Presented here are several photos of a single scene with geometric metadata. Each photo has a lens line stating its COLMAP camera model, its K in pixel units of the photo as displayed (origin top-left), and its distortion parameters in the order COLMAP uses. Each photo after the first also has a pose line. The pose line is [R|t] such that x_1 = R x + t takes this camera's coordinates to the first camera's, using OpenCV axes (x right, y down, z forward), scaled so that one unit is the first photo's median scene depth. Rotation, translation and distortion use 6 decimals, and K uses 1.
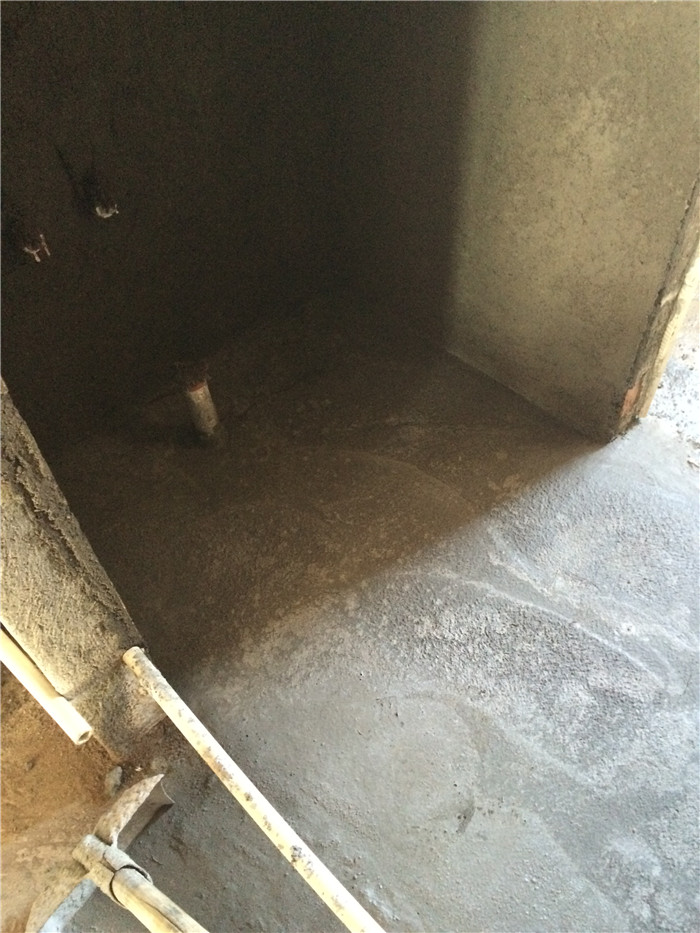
lens RADIAL K [[817.8, 0, 355.8], [0, 817.8, 476.8], [0, 0, 1]] dist [0.104634, -0.146751]
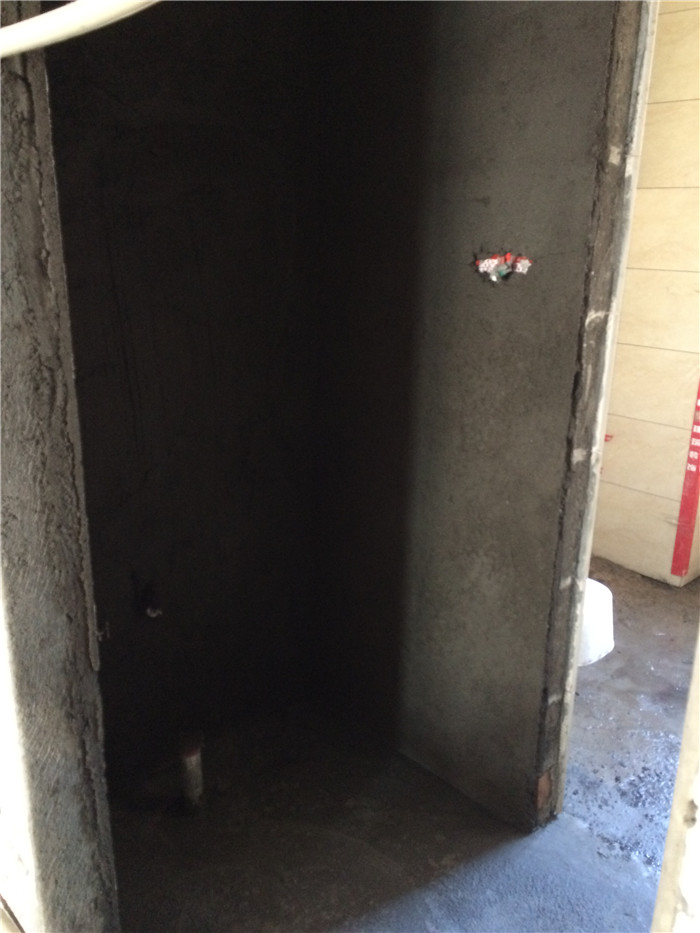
lens RADIAL K [[817.8, 0, 355.8], [0, 817.8, 476.8], [0, 0, 1]] dist [0.104634, -0.146751]
pose [[0.998310, 0.057616, -0.007563, 0.039620], [-0.052337, 0.834912, -0.547889, 0.213941], [-0.025253, 0.547359, 0.836517, -0.284854]]
